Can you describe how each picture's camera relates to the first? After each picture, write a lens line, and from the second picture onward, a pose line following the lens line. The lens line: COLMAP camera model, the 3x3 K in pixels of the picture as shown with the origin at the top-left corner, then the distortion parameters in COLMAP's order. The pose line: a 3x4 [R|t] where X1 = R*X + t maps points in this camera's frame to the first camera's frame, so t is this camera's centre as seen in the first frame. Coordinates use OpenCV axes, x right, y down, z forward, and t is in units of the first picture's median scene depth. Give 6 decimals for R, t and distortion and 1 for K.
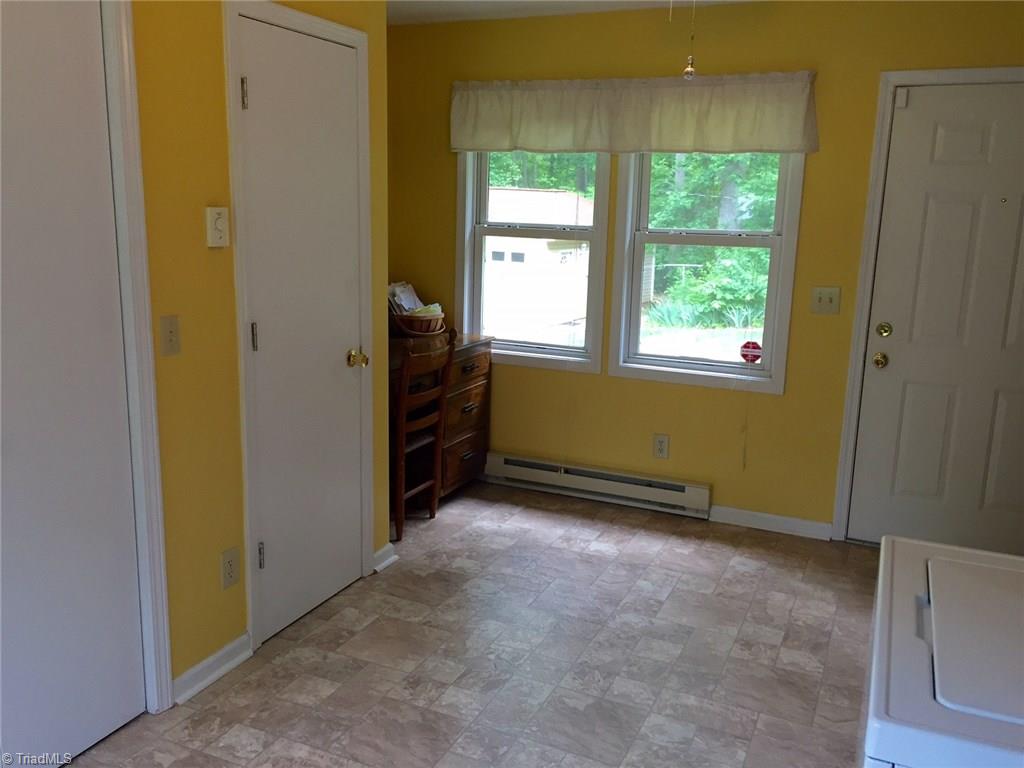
lens RADIAL K [[876.5, 0, 511.8], [0, 876.5, 386.0], [0, 0, 1]] dist [0.080531, -0.093956]
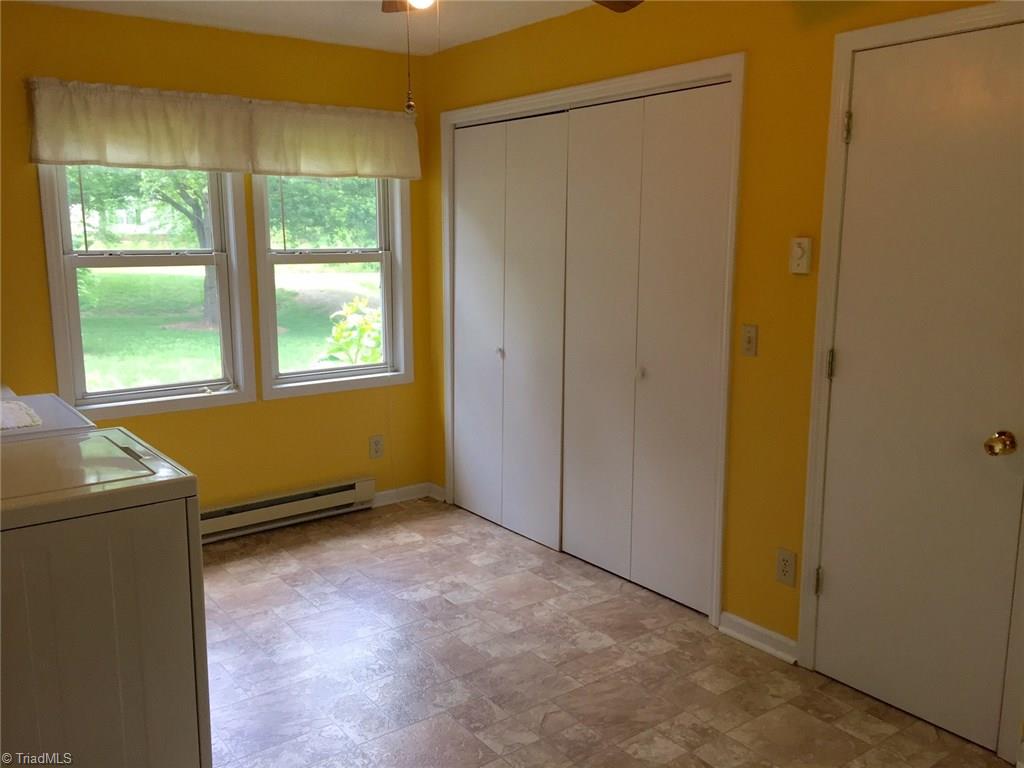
lens RADIAL K [[876.5, 0, 511.7], [0, 876.5, 381.7], [0, 0, 1]] dist [0.080531, -0.093956]
pose [[-0.488347, 0.124046, -0.863788, 0.792355], [-0.188411, 0.951511, 0.243162, -0.221885], [0.852067, 0.281495, -0.441296, 1.179474]]
